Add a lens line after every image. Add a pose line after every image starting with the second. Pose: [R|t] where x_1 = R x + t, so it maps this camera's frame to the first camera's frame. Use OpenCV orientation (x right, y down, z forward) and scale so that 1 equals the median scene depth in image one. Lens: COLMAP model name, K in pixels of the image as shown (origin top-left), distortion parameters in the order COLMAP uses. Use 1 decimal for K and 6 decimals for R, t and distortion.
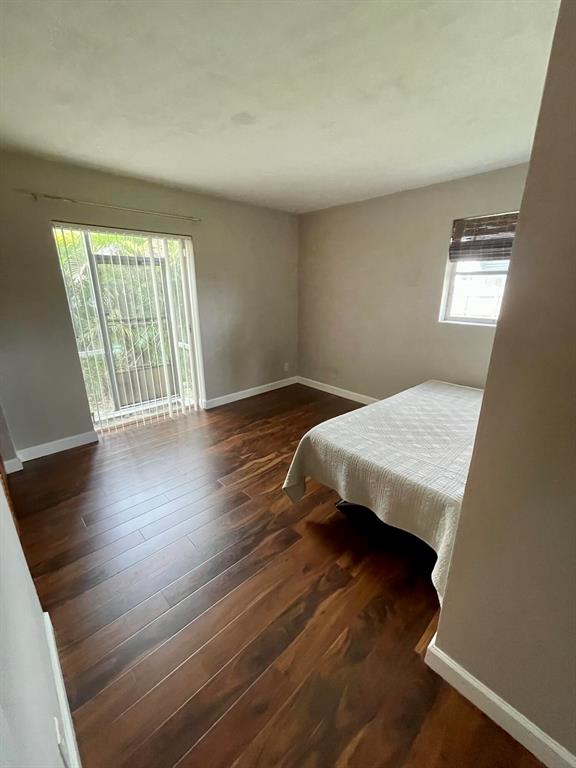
lens RADIAL K [[310.1, 0, 288.1], [0, 310.1, 383.8], [0, 0, 1]] dist [0.000195, 0.000008]
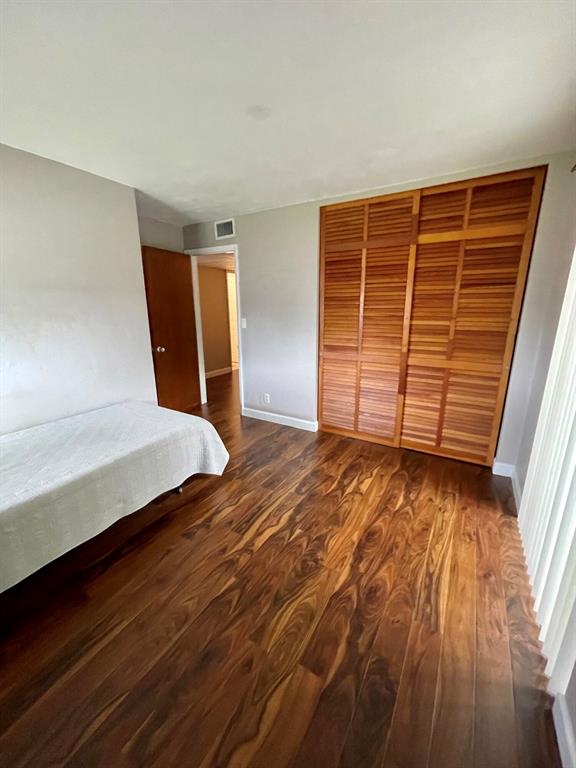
lens RADIAL K [[310.1, 0, 286.3], [0, 310.1, 385.9], [0, 0, 1]] dist [0.000195, 0.000008]
pose [[-0.965085, 0.077810, -0.250112, 0.034973], [-0.064993, 0.853866, 0.516419, -0.419060], [0.253745, 0.514644, -0.818996, 1.407038]]
